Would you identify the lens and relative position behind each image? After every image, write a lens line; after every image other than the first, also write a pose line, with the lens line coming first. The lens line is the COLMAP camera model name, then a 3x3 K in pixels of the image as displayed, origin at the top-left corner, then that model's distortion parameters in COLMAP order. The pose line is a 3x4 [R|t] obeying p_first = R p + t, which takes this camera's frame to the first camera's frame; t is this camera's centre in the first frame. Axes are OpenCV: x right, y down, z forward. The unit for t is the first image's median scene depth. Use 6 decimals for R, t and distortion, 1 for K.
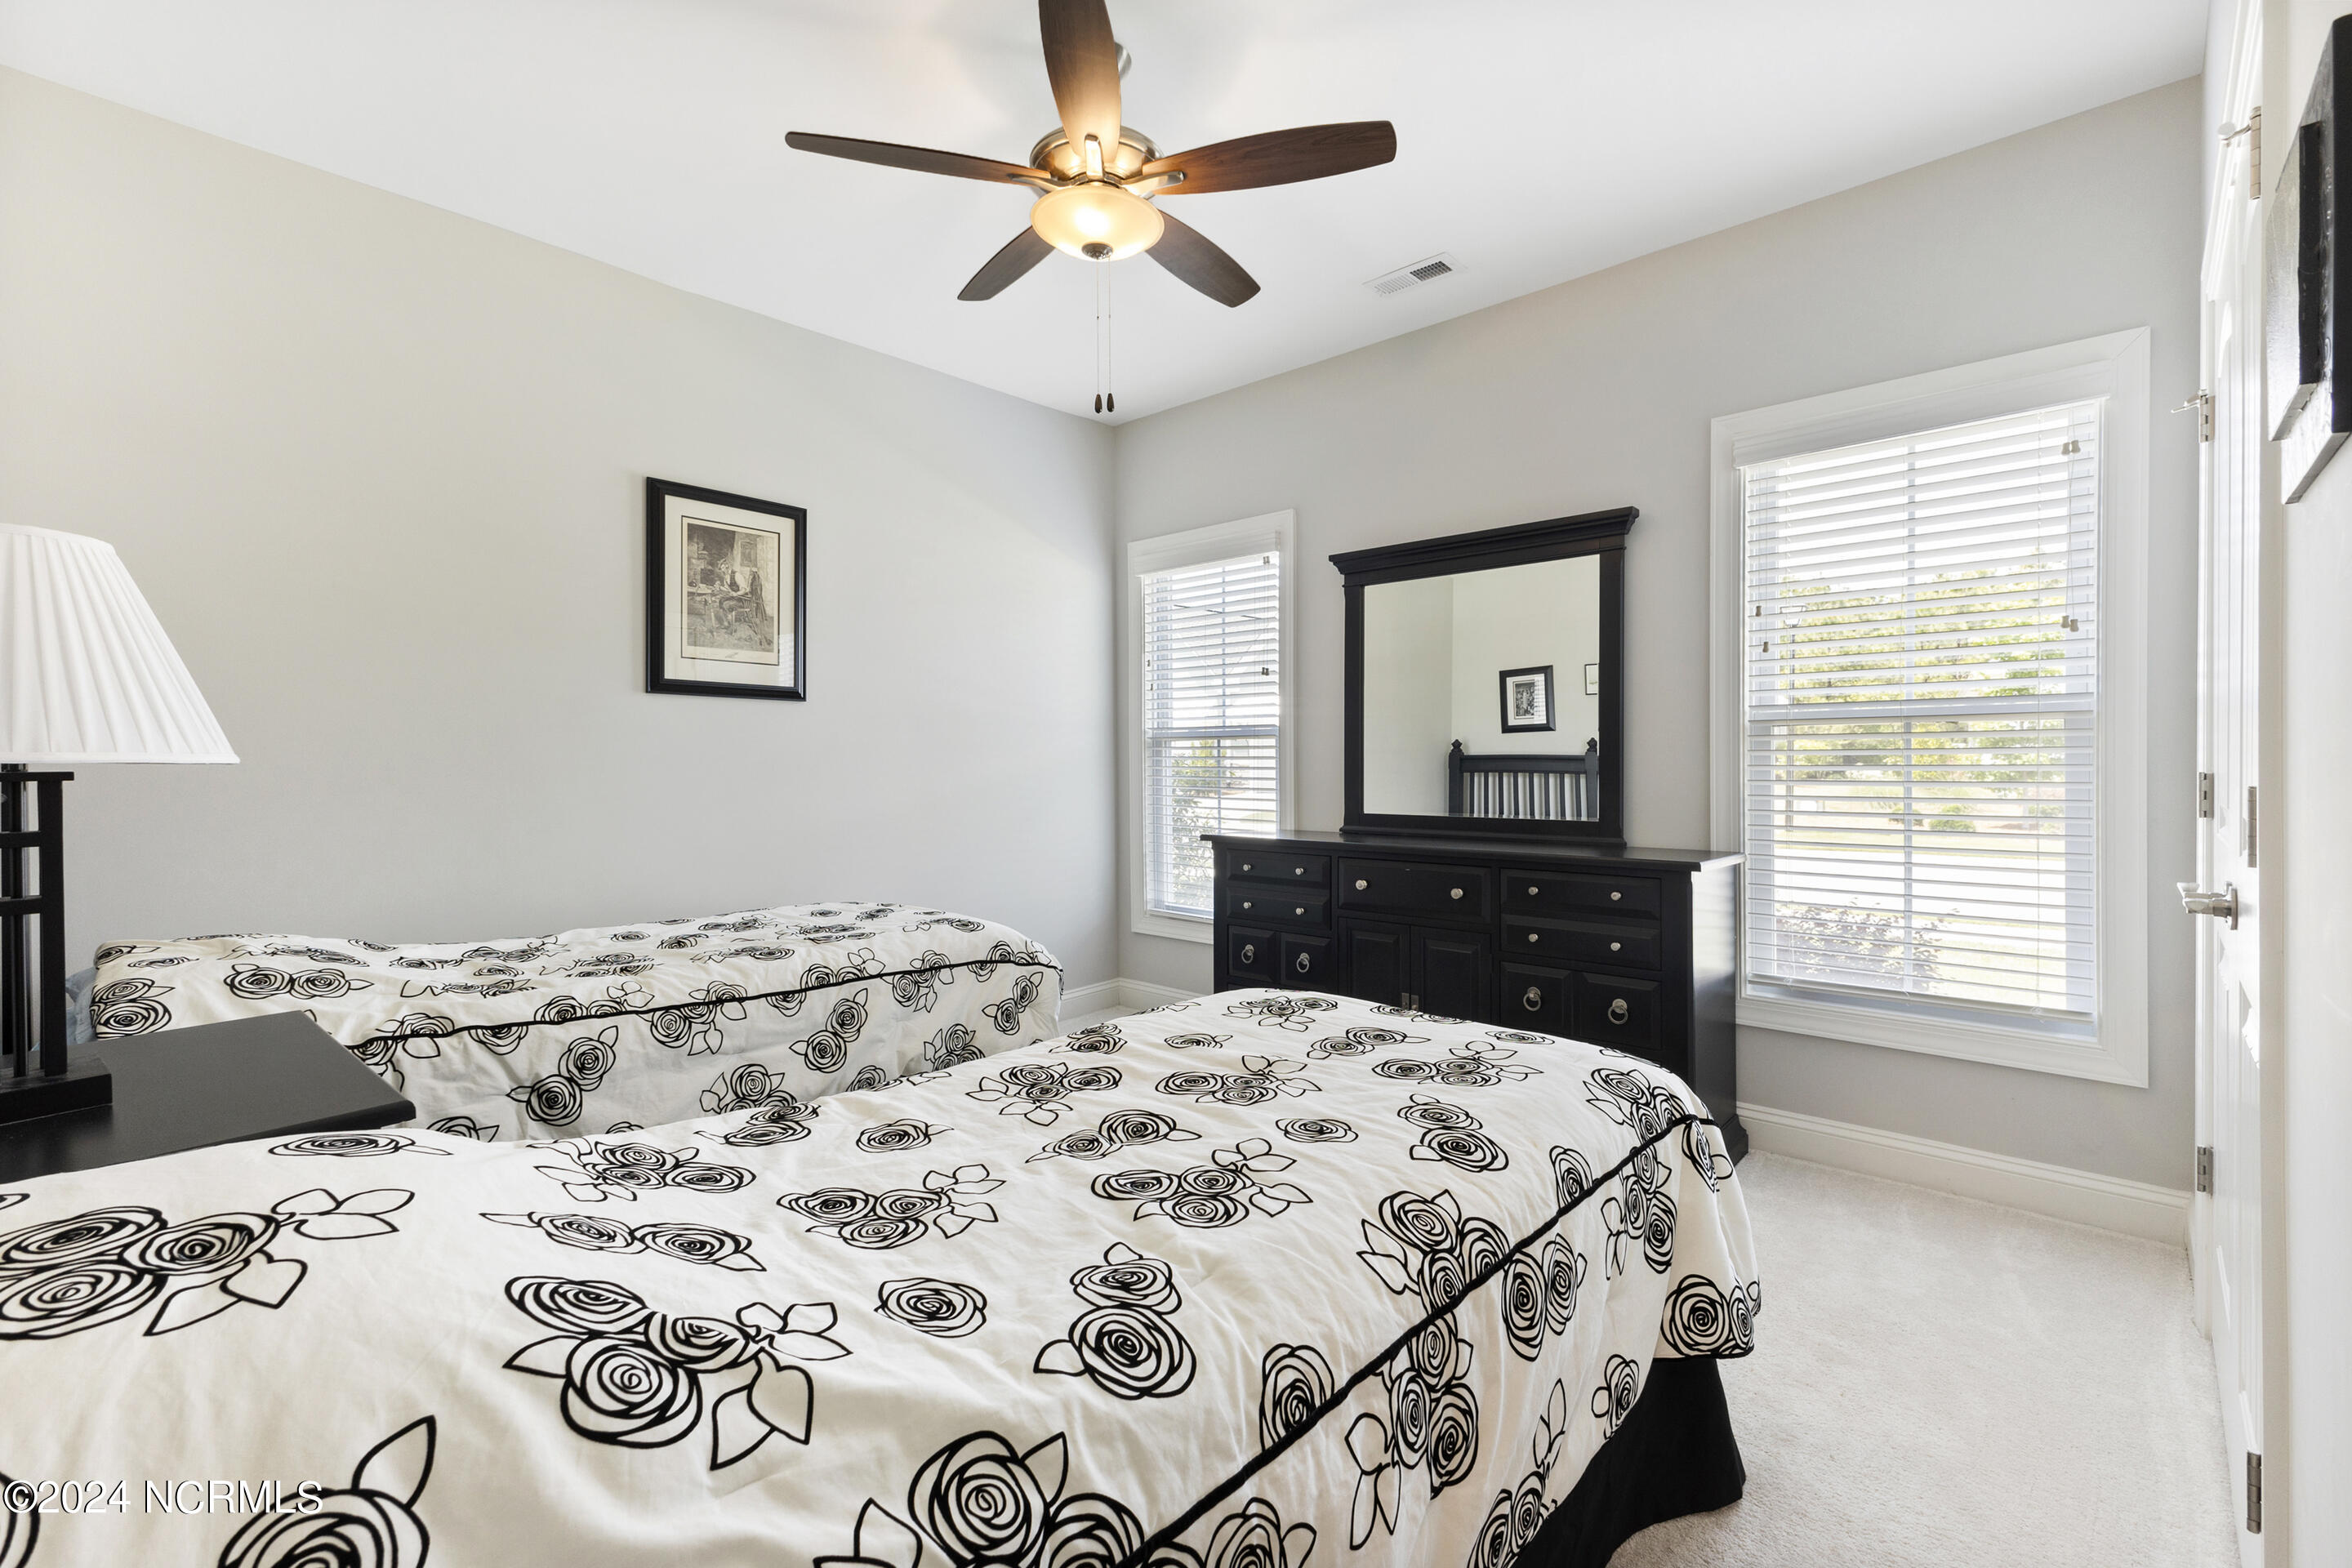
lens RADIAL K [[1025.0, 0, 1187.4], [0, 1025.0, 778.3], [0, 0, 1]] dist [0.000434, -0.000046]
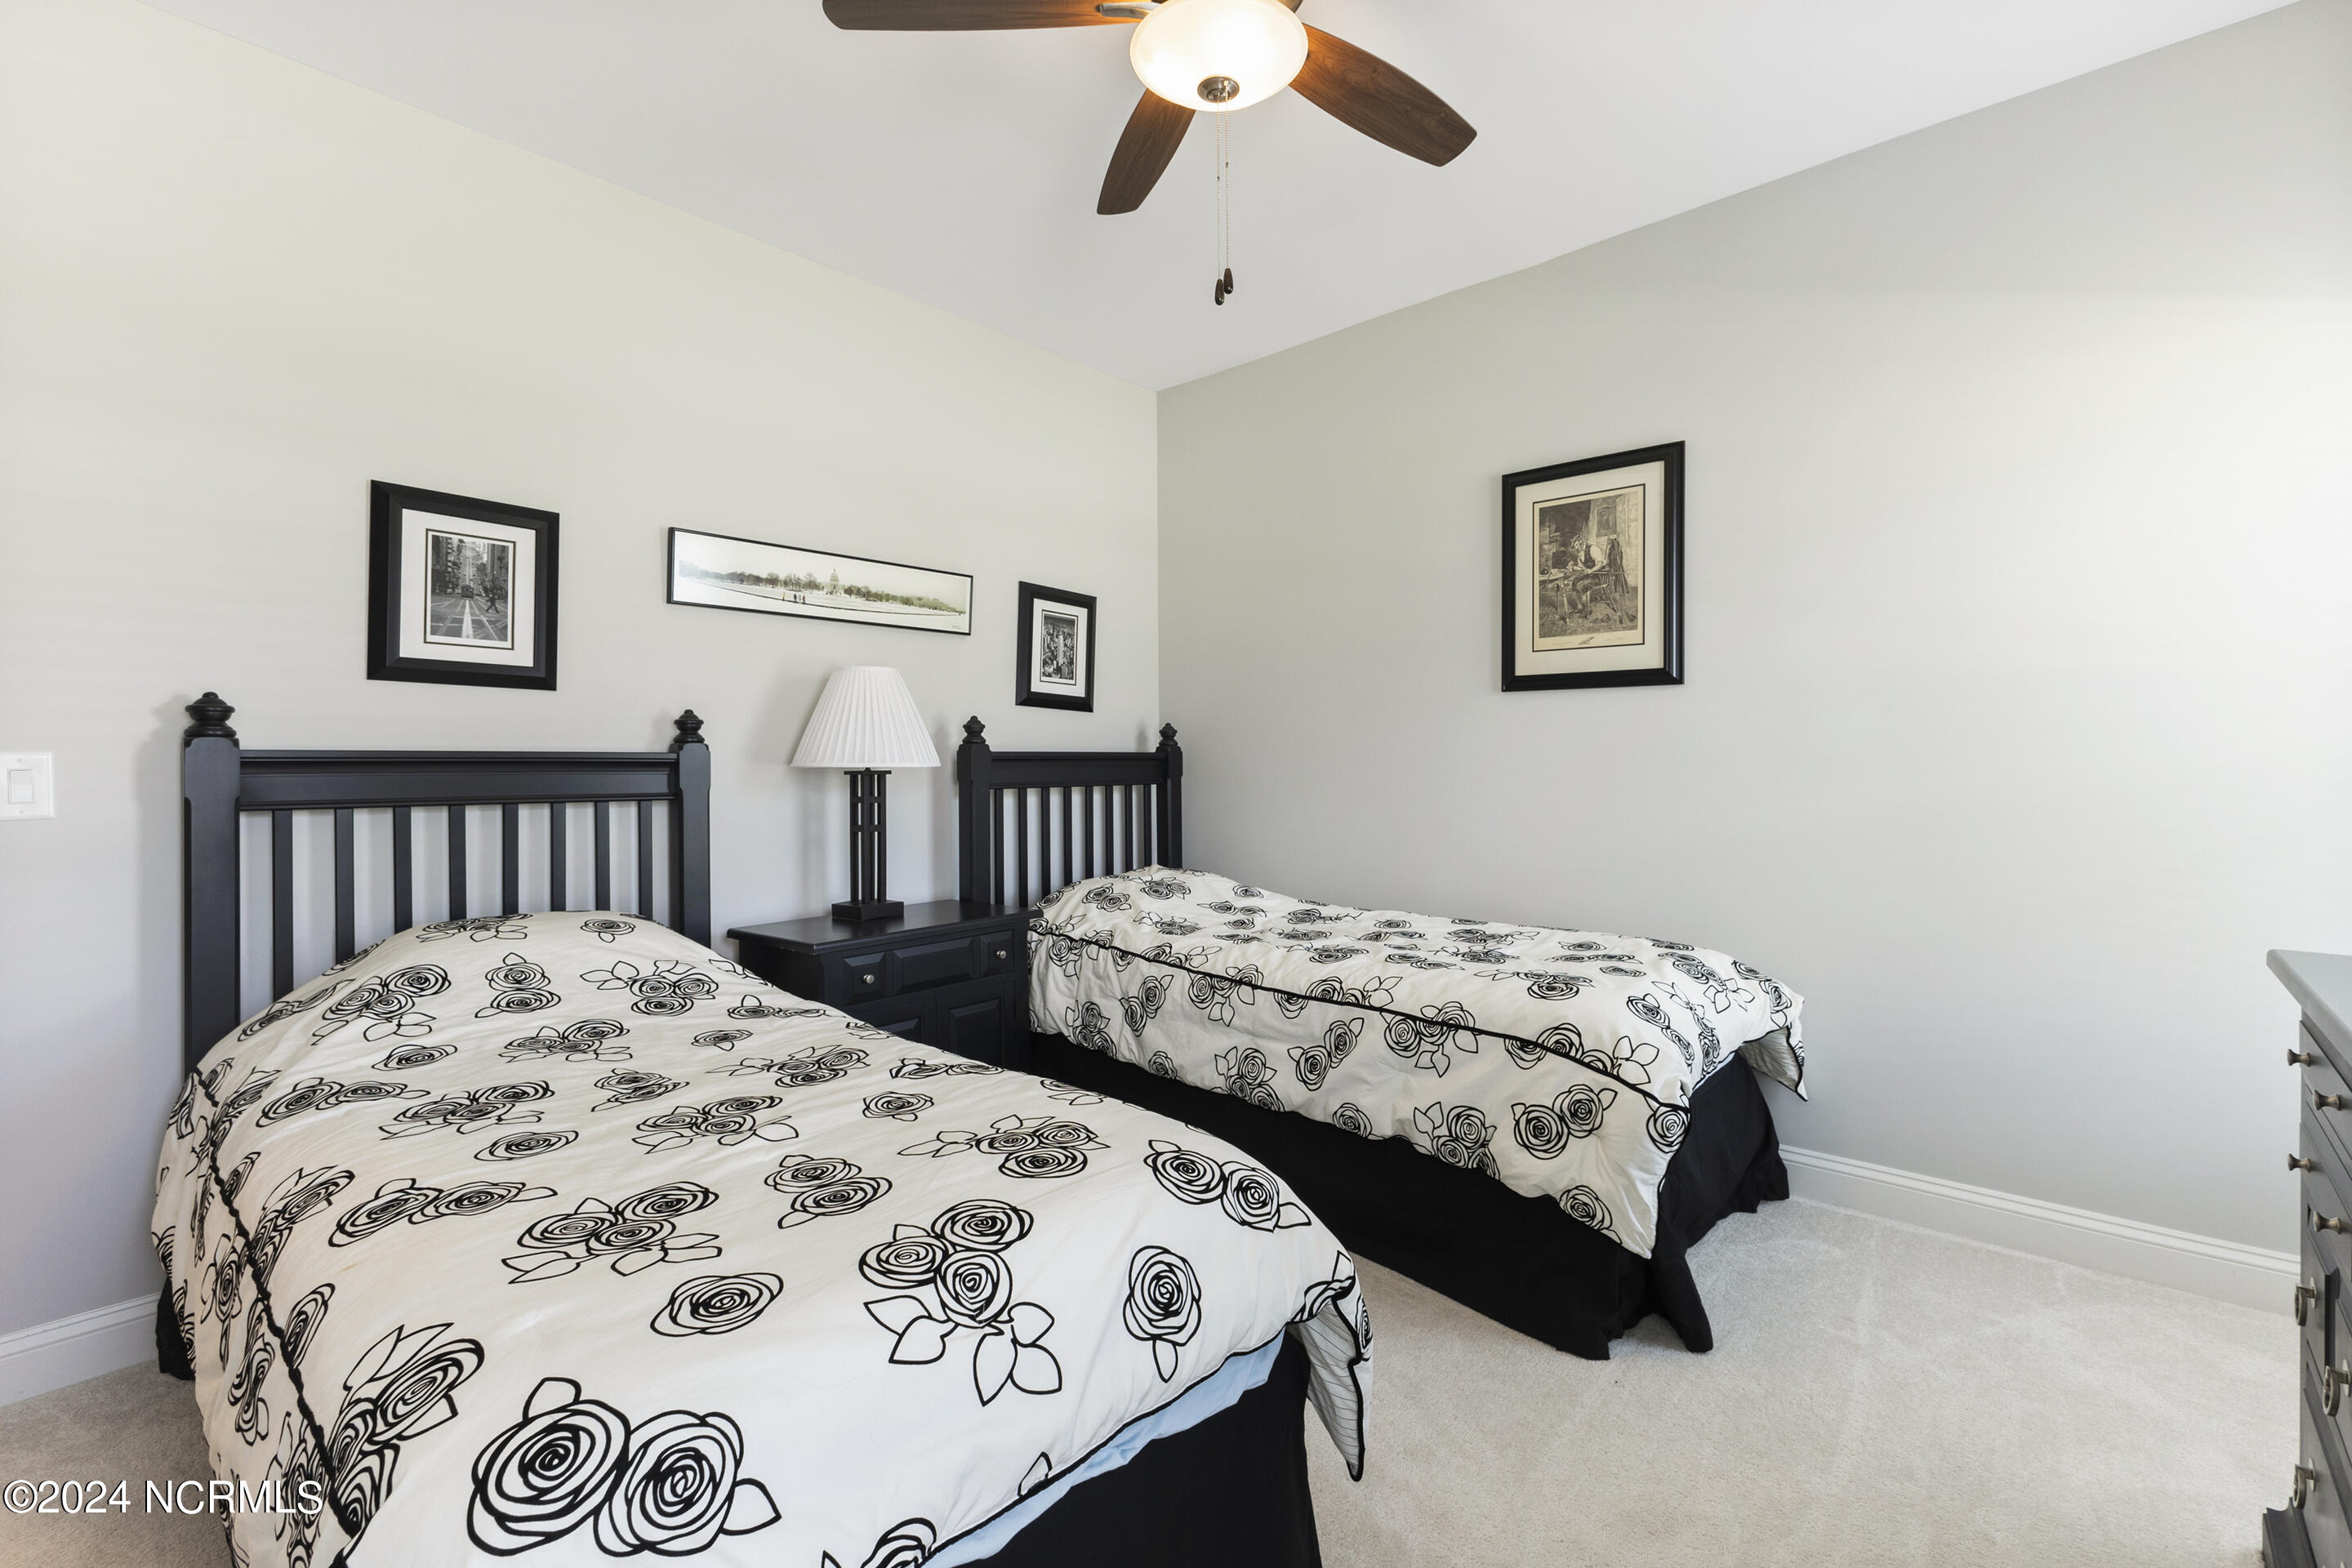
lens RADIAL K [[1019.5, 0, 1178.0], [0, 1019.5, 772.9], [0, 0, 1]] dist [0.001934, 0.000860]
pose [[-0.001689, 0.013087, -0.999913, 0.503396], [-0.009305, 0.999871, 0.013102, -0.016091], [0.999955, 0.009327, -0.001567, 0.741058]]
